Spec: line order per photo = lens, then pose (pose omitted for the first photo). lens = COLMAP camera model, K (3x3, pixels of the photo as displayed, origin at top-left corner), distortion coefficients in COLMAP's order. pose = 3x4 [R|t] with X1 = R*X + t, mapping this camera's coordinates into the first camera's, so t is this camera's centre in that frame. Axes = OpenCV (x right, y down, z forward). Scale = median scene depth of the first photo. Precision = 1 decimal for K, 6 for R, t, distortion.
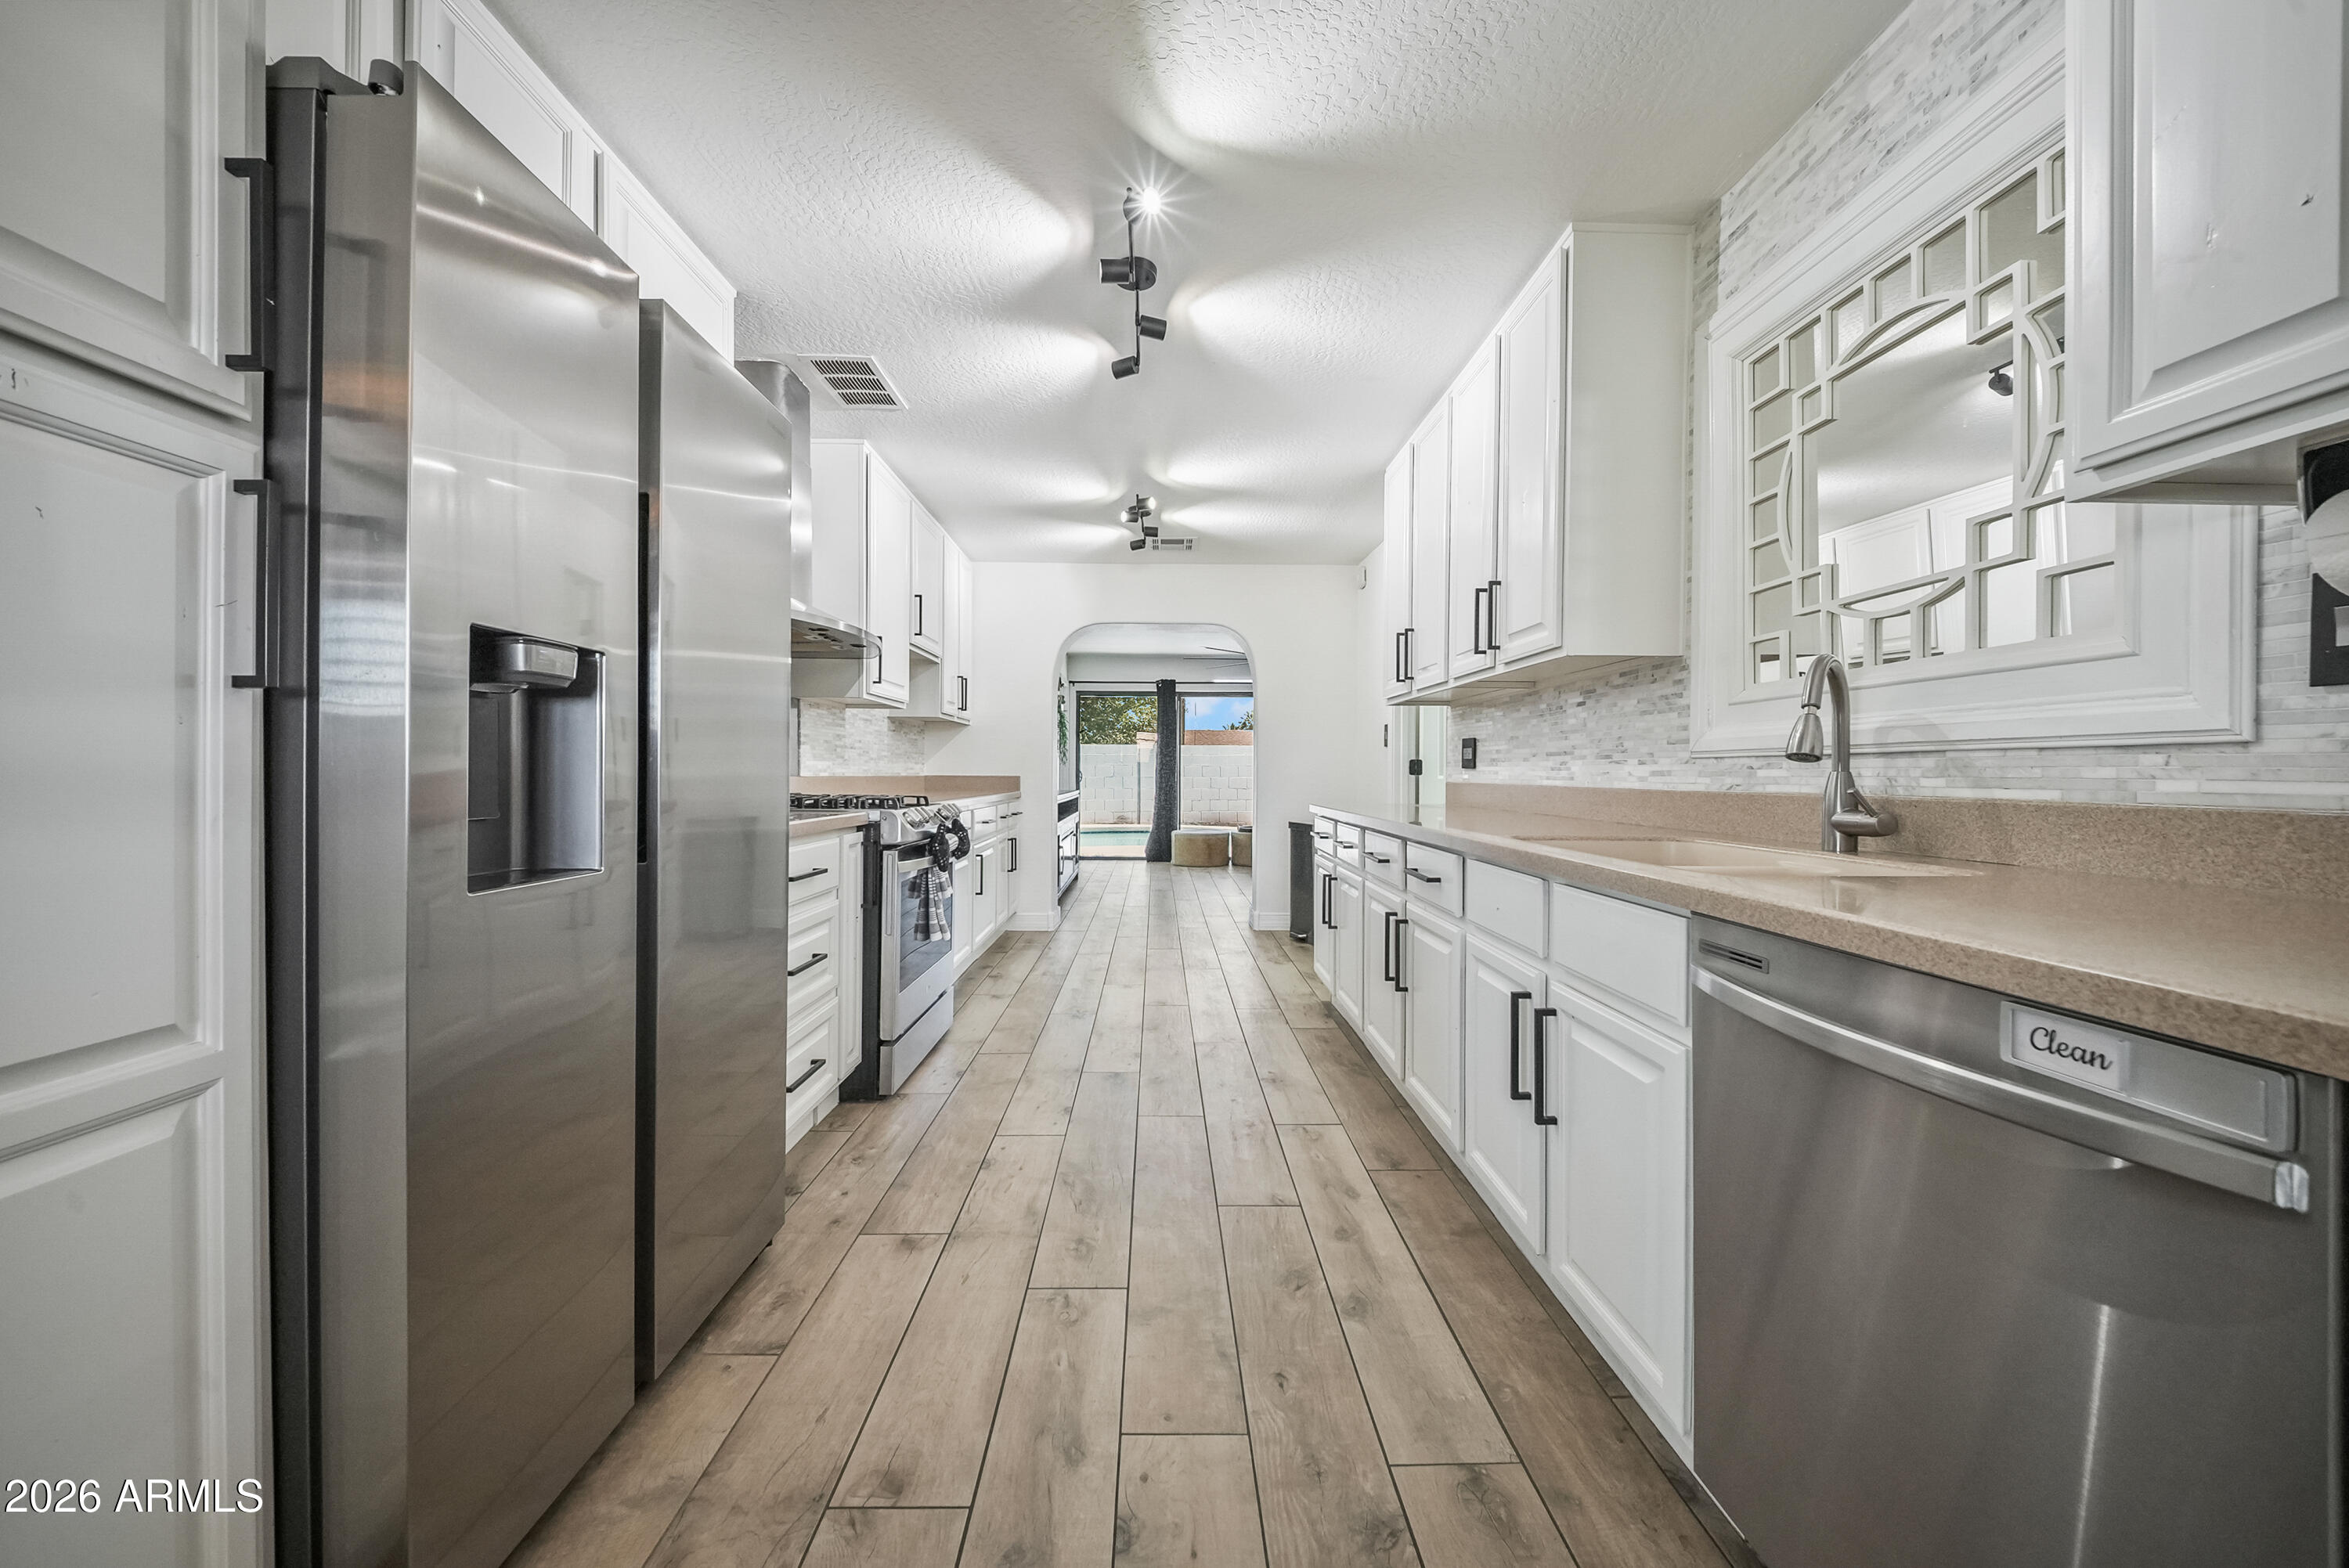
lens RADIAL K [[829.6, 0, 1169.6], [0, 829.6, 776.8], [0, 0, 1]] dist [-0.001635, -0.002421]
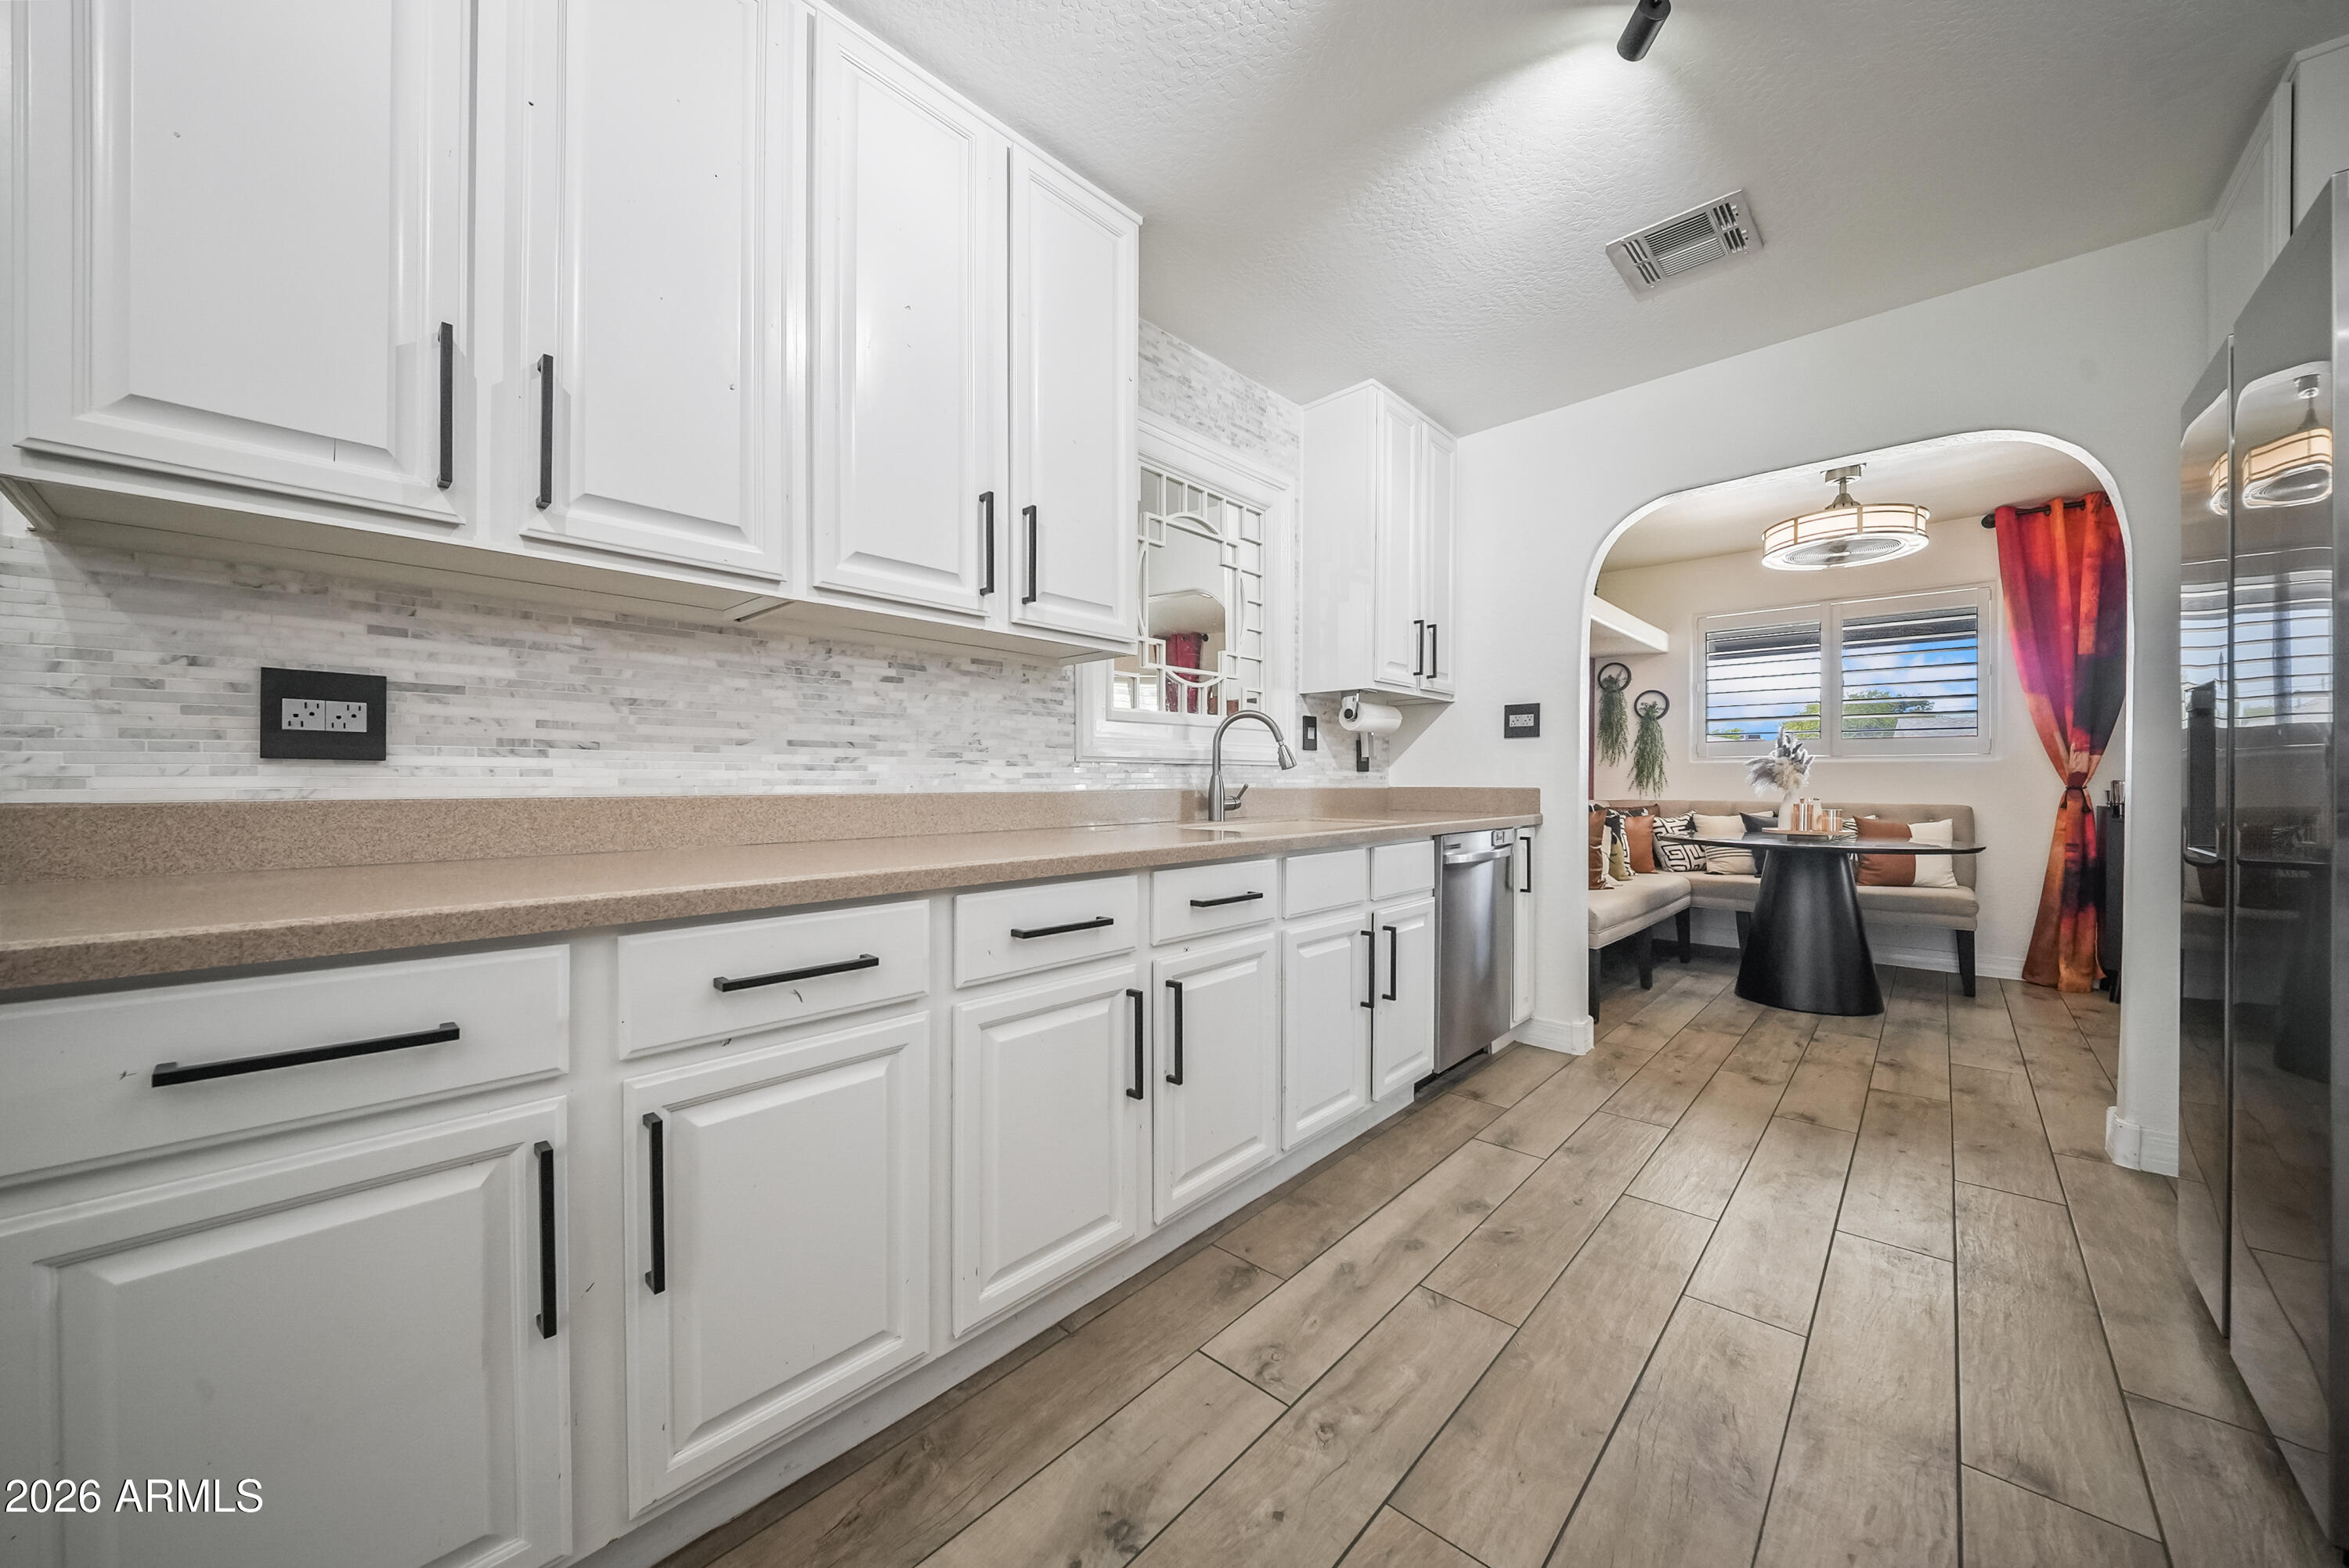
lens RADIAL K [[829.6, 0, 1160.4], [0, 829.6, 784.5], [0, 0, 1]] dist [-0.001635, -0.002421]
pose [[-0.714927, -0.011498, 0.699105, -0.225480], [-0.000676, 0.999876, 0.015754, -0.009240], [-0.699199, 0.010790, -0.714846, 1.669376]]
